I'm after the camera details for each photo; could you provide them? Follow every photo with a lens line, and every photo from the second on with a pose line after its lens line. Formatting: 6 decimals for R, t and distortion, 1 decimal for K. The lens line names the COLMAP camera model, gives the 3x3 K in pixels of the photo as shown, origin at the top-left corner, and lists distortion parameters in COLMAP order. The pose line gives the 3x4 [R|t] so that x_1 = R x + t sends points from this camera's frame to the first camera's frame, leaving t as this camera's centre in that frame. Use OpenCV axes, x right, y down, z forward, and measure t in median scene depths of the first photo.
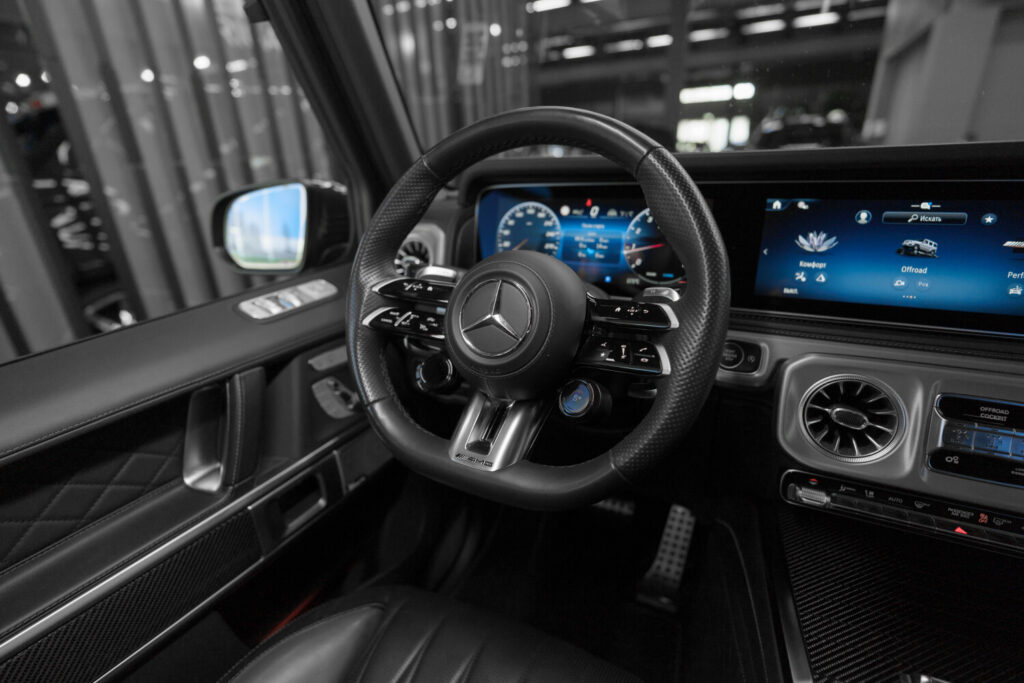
lens RADIAL K [[476.1, 0, 512.0], [0, 476.1, 341.5], [0, 0, 1]] dist [-0.002354, 0.000181]
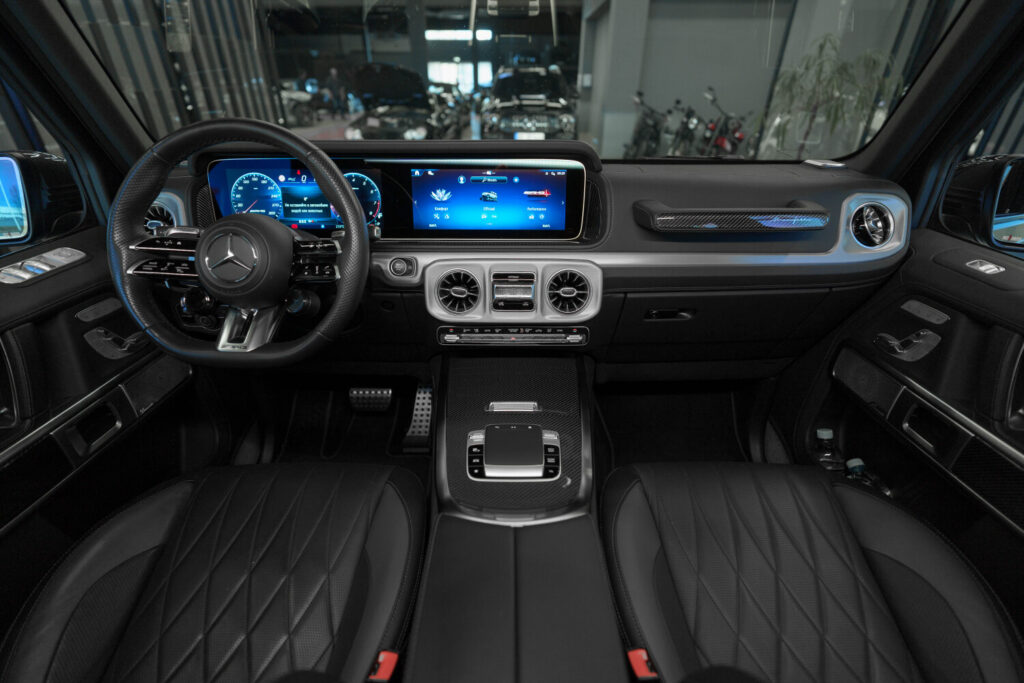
lens RADIAL K [[456.5, 0, 512.0], [0, 456.5, 341.5], [0, 0, 1]] dist [-0.007106, 0.000035]
pose [[0.896664, -0.179678, 0.404610, 0.101623], [0.126649, 0.979848, 0.154459, 0.077714], [-0.424210, -0.087255, 0.901351, -0.575924]]
